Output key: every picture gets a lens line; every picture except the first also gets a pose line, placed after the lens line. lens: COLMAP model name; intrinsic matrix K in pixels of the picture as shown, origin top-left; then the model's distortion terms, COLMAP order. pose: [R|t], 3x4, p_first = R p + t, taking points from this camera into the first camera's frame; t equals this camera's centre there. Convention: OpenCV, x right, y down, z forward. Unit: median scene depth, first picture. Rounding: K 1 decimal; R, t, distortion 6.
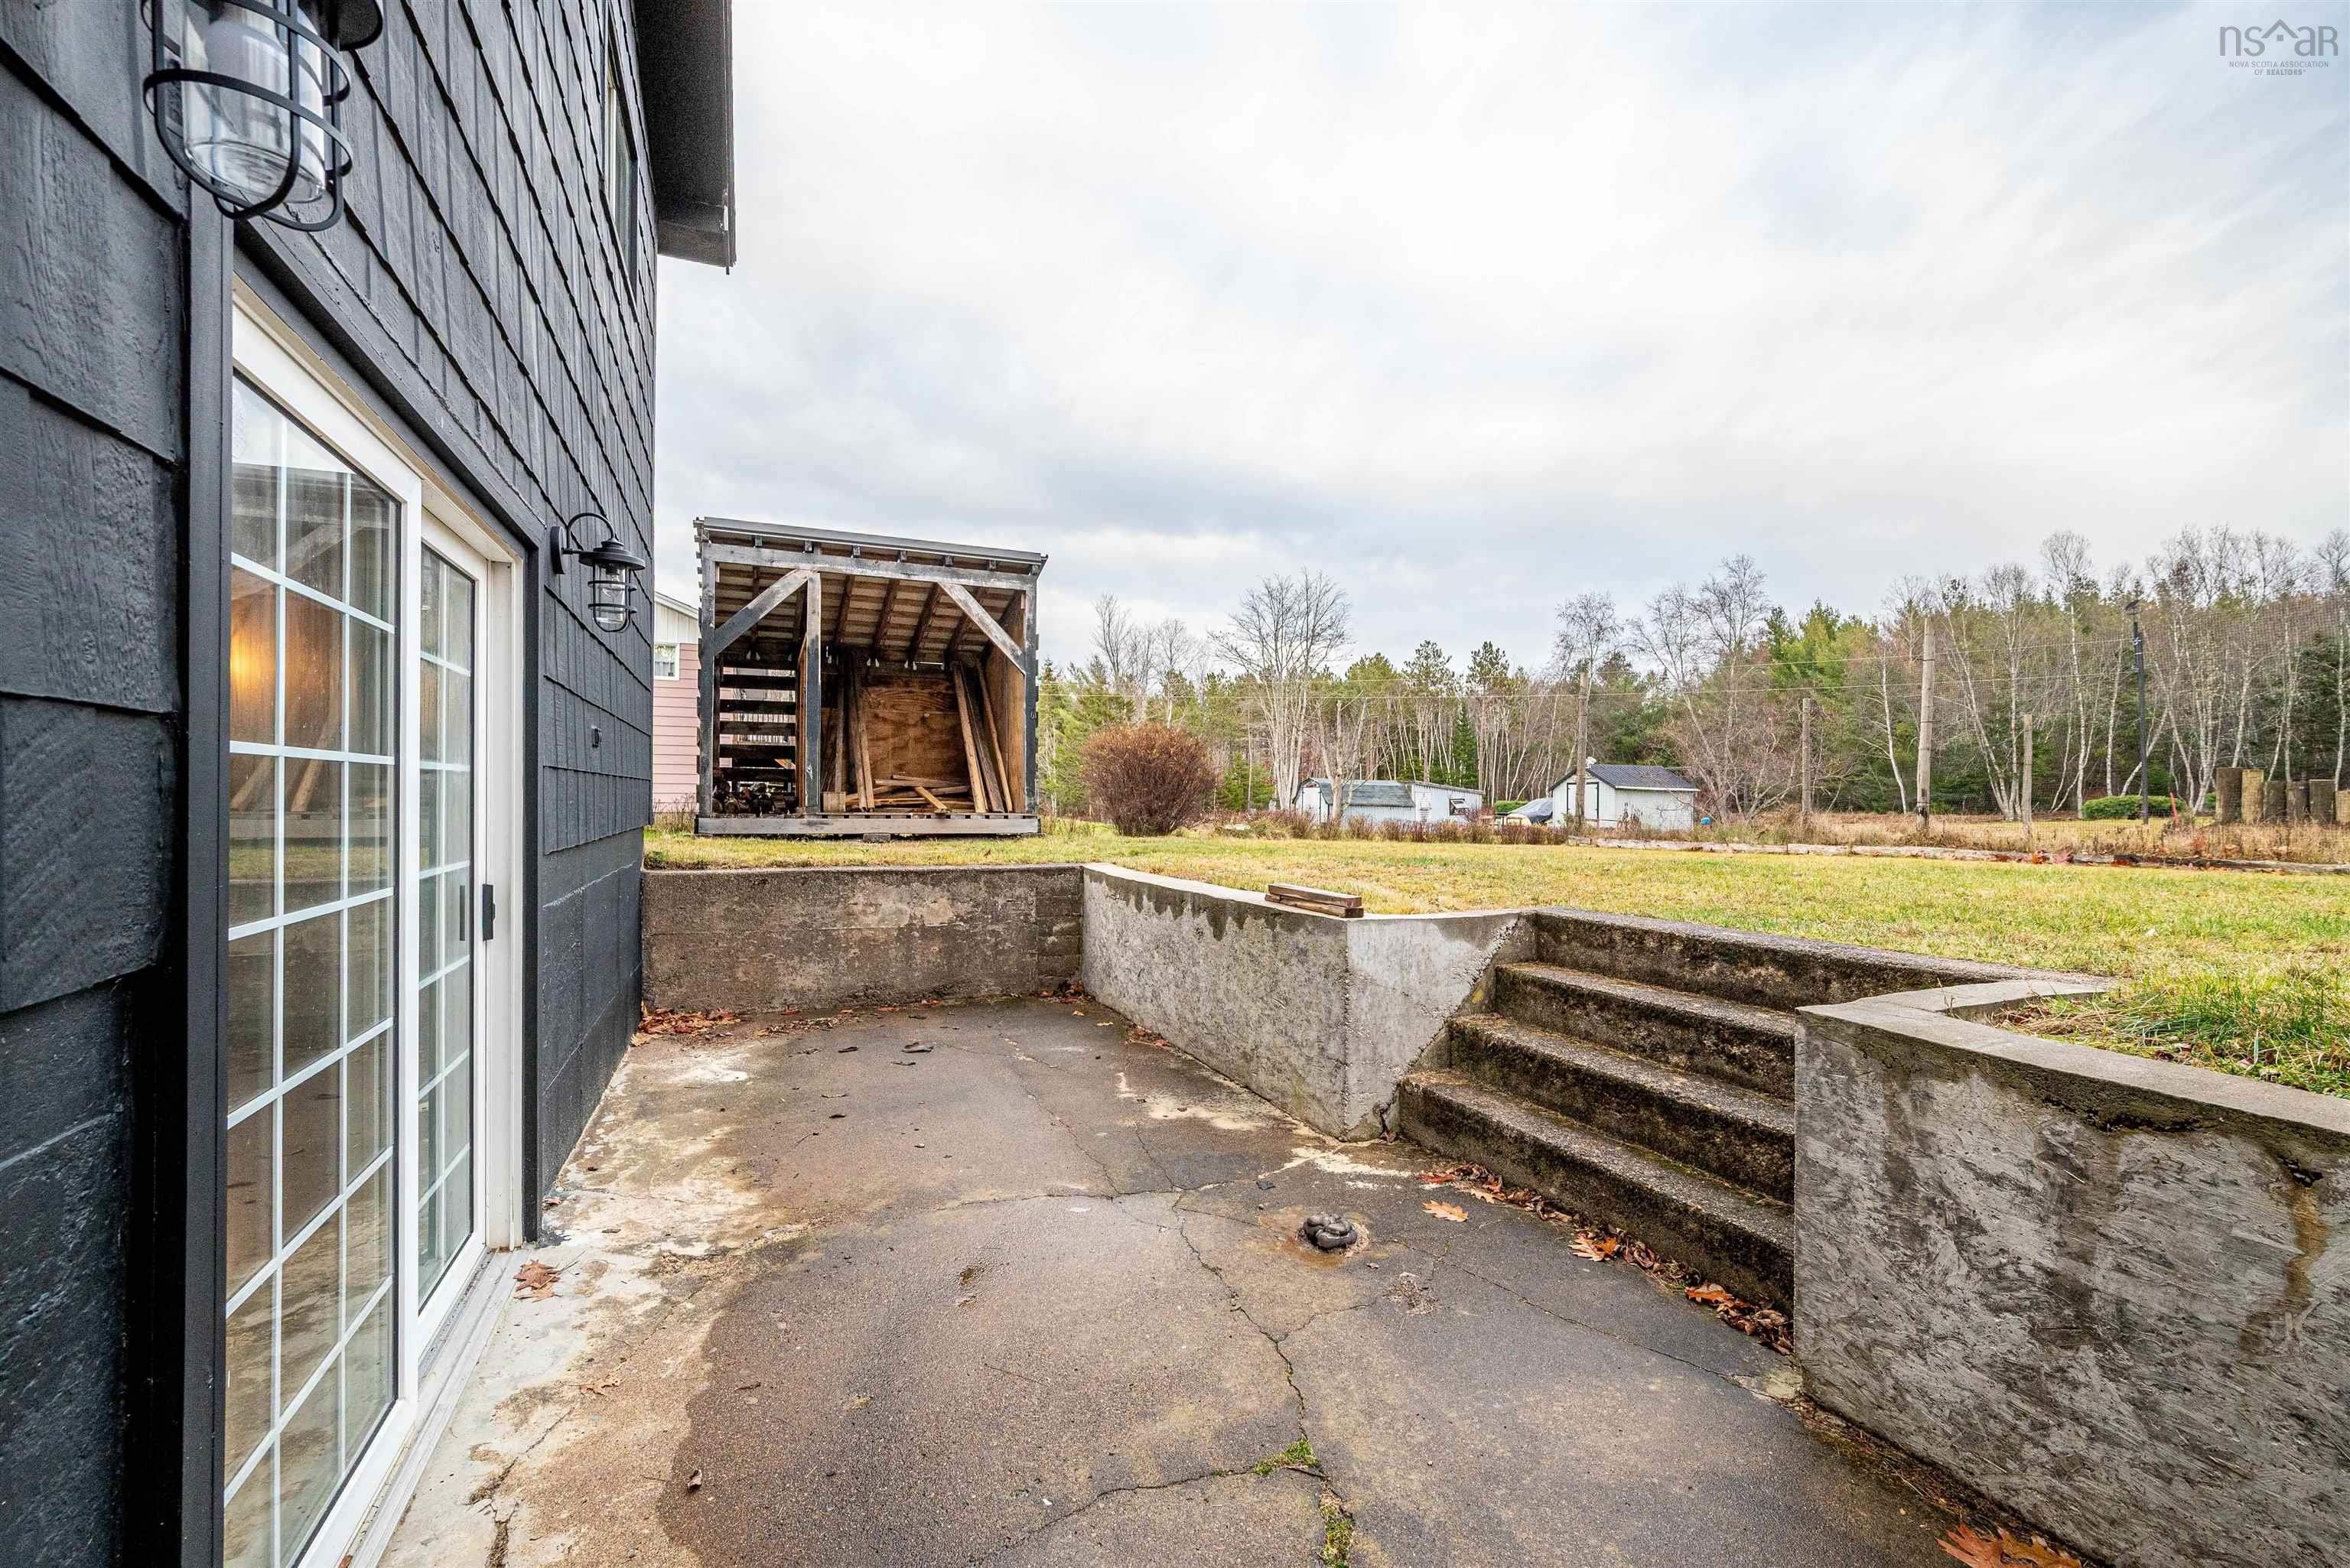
lens RADIAL K [[975.7, 0, 1173.7], [0, 975.7, 794.6], [0, 0, 1]] dist [0.002732, -0.000072]
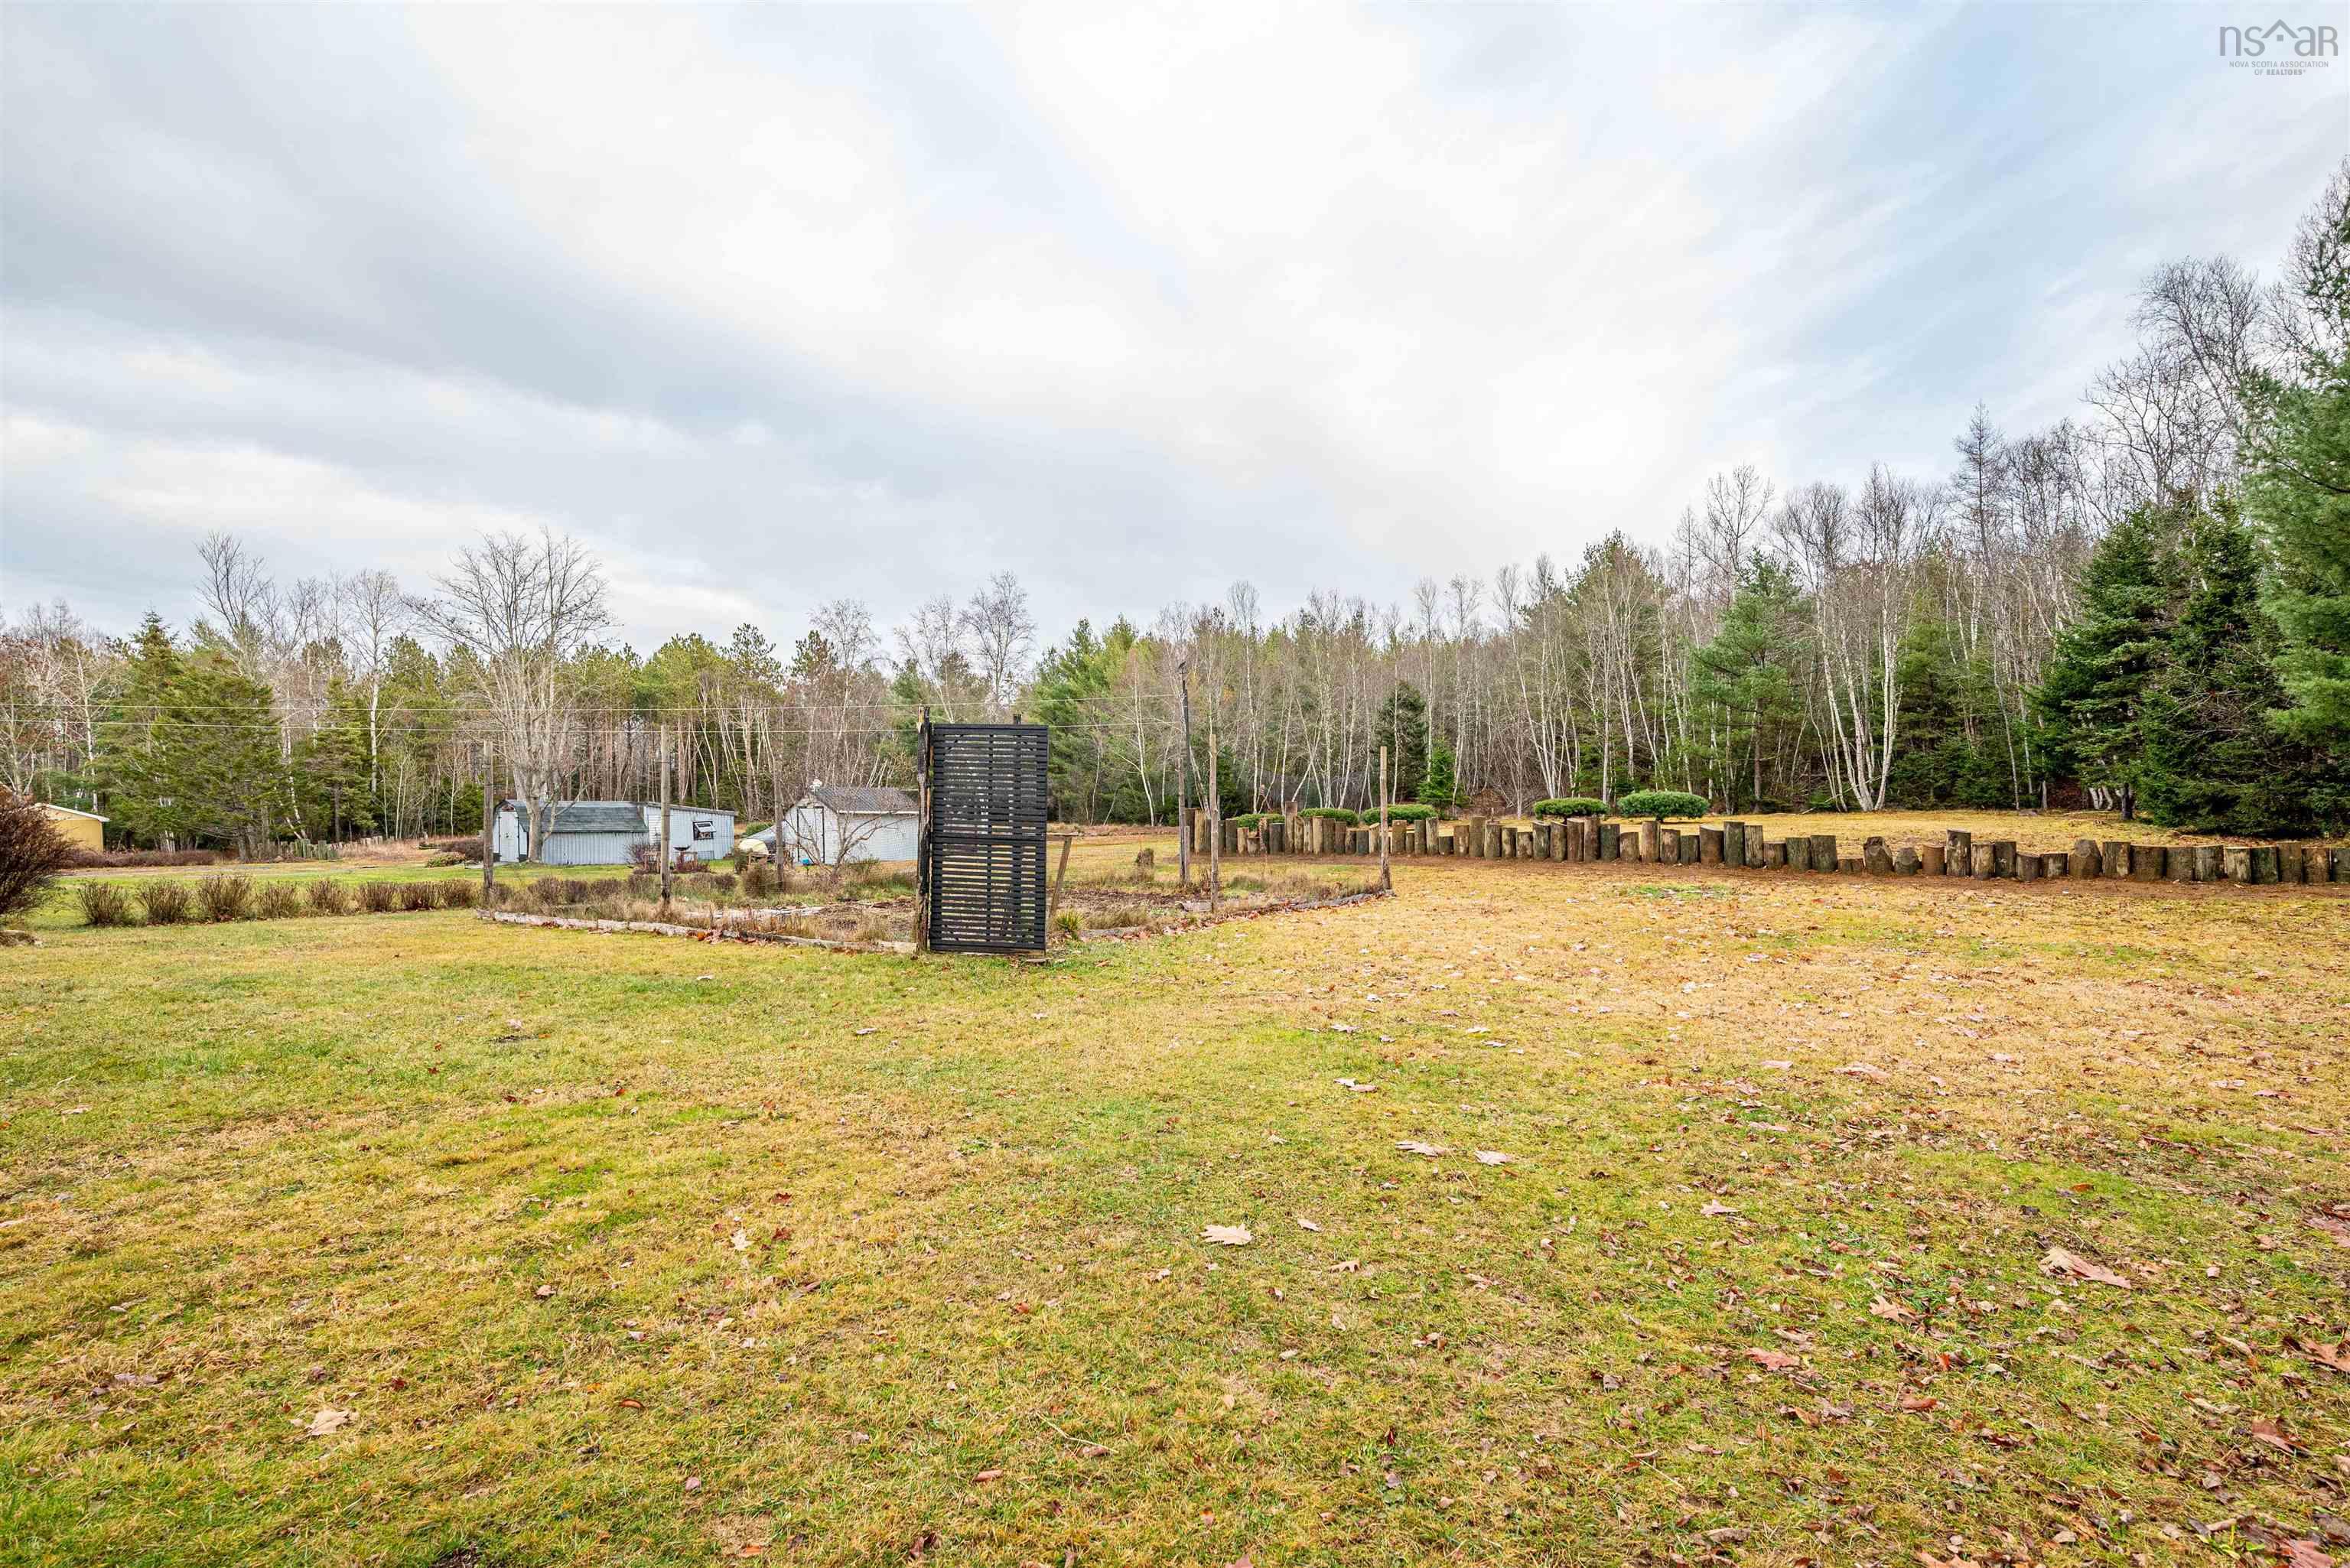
lens RADIAL K [[1112.2, 0, 1185.8], [0, 1112.2, 853.2], [0, 0, 1]] dist [-0.001670, 0.002967]
pose [[0.842712, -0.039291, 0.536929, 0.121018], [0.010189, 0.998319, 0.057062, -0.020253], [-0.538268, -0.042616, 0.841696, -0.089605]]
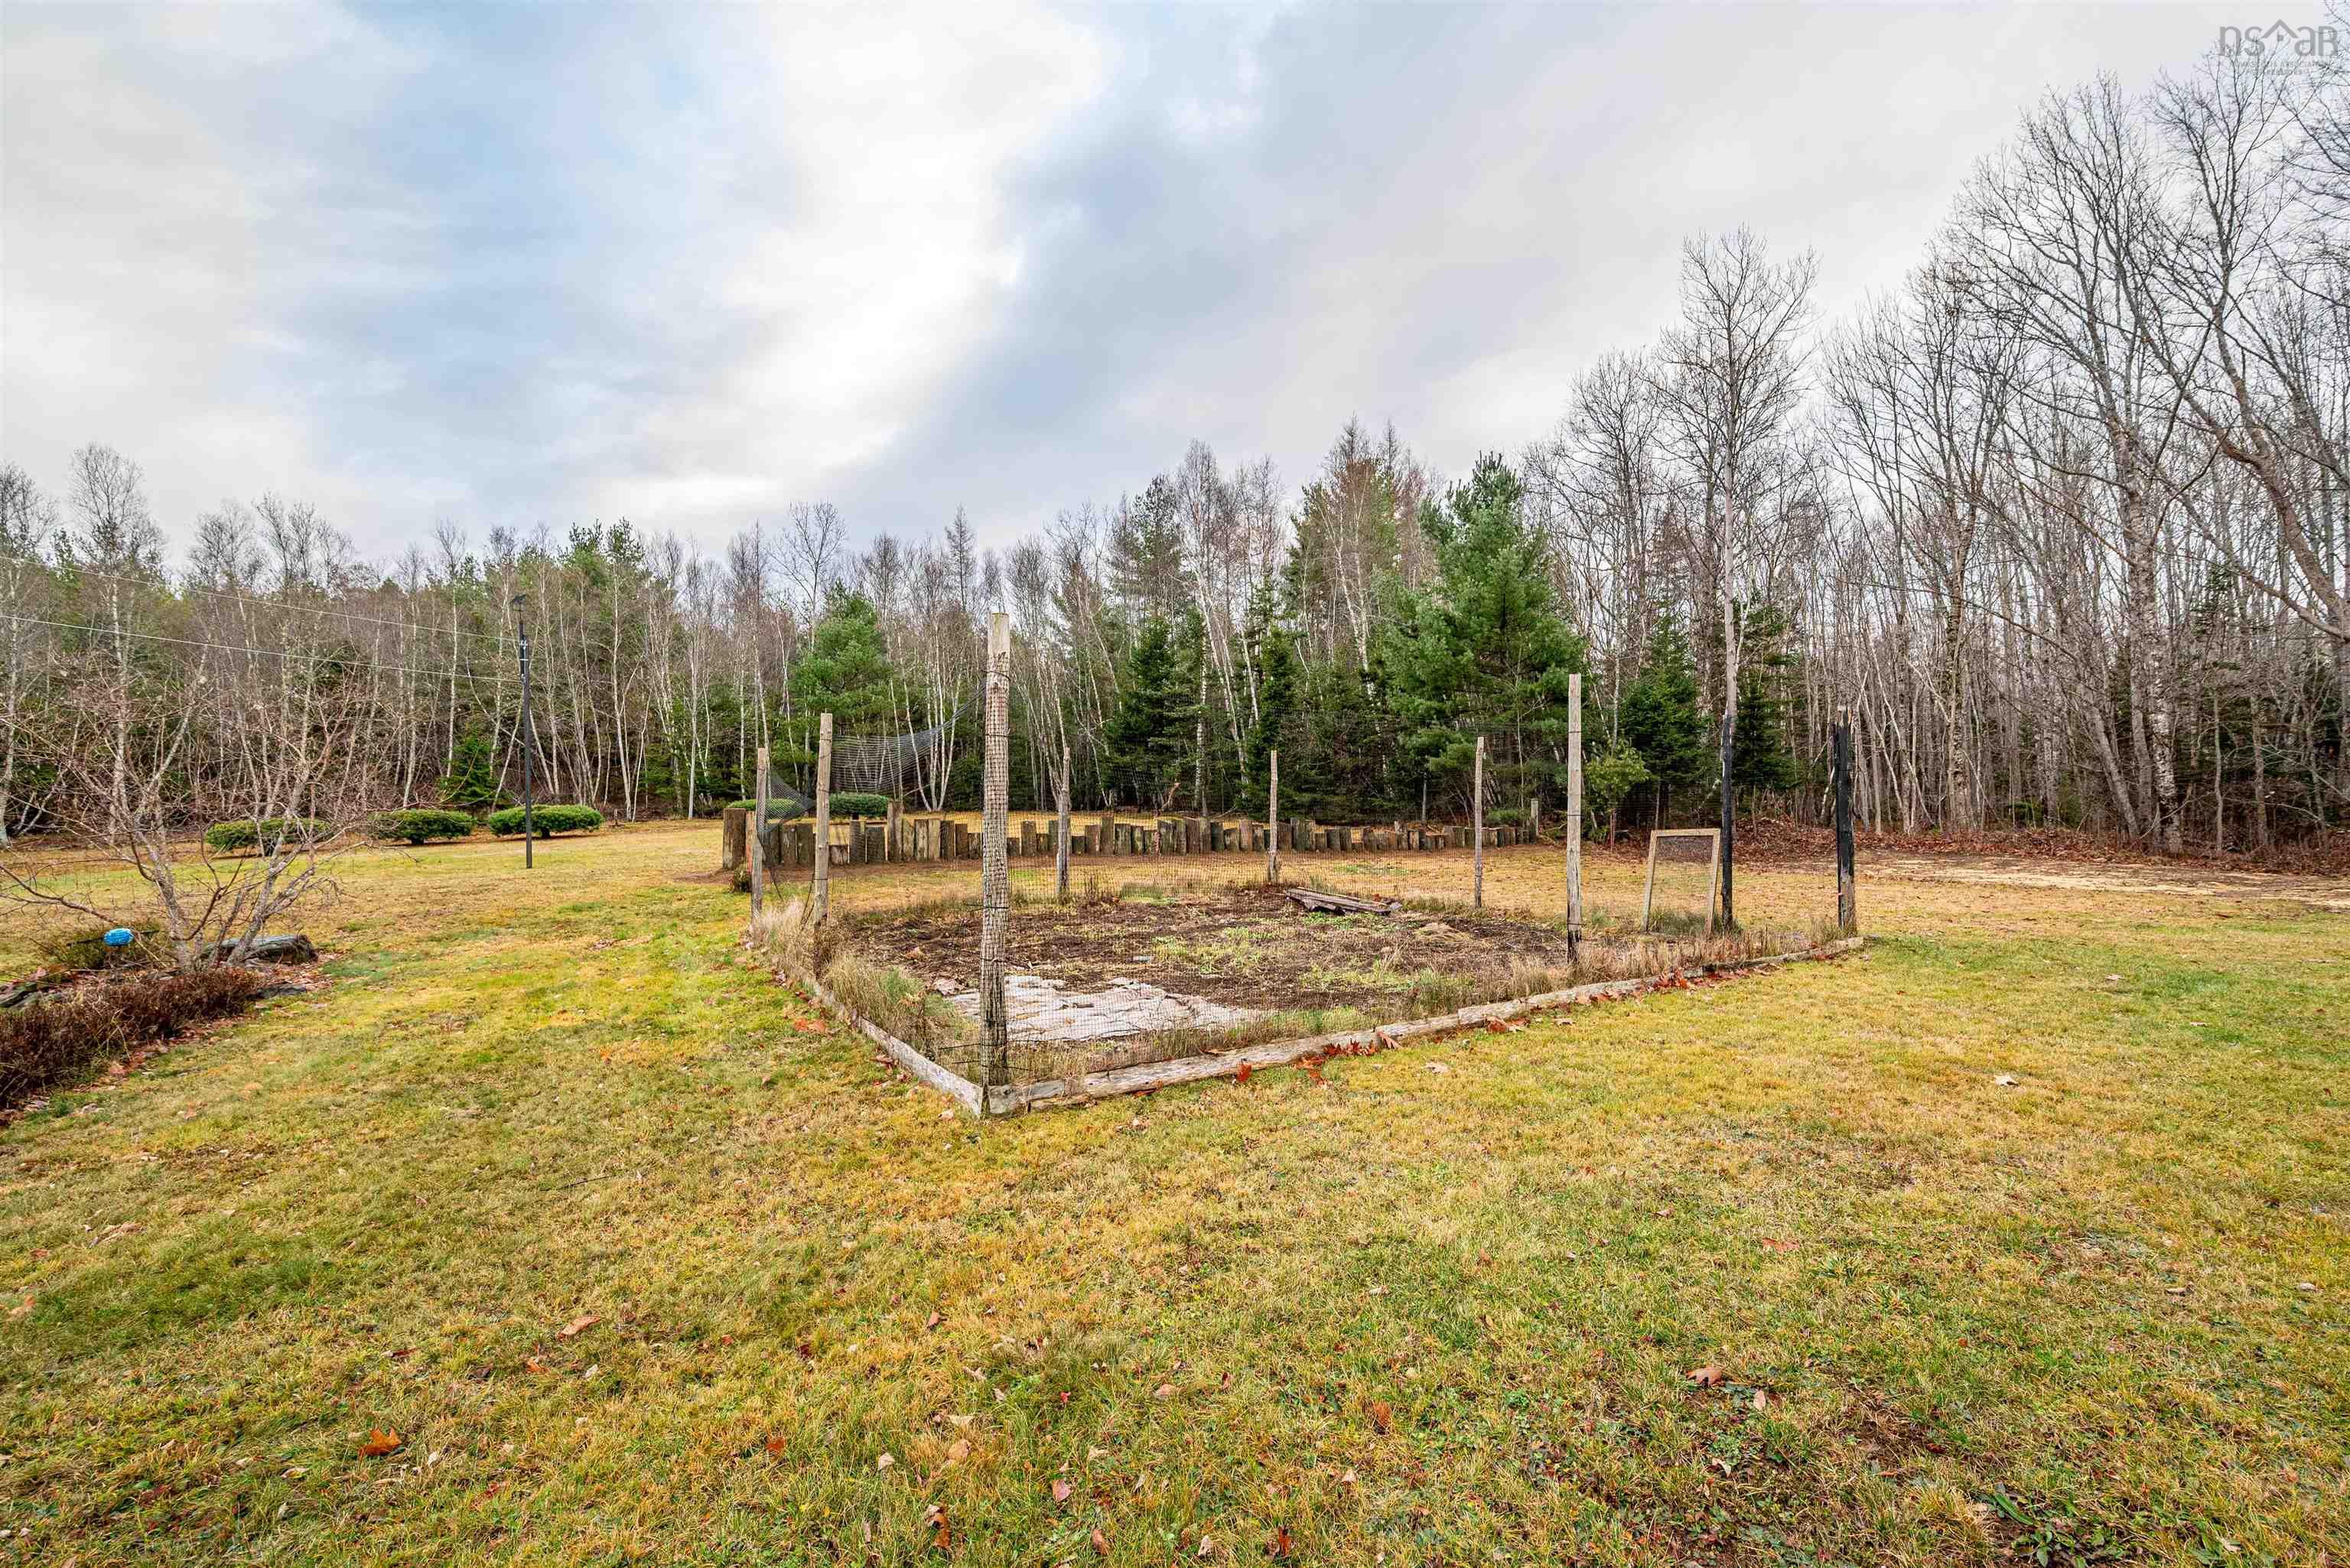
lens RADIAL K [[1040.9, 0, 1146.4], [0, 1040.9, 841.2], [0, 0, 1]] dist [0.000504, -0.000187]
pose [[-0.186971, -0.047611, 0.981211, 0.007041], [-0.010982, 0.998864, 0.046375, -0.018569], [-0.982304, -0.002104, -0.187281, 0.322511]]
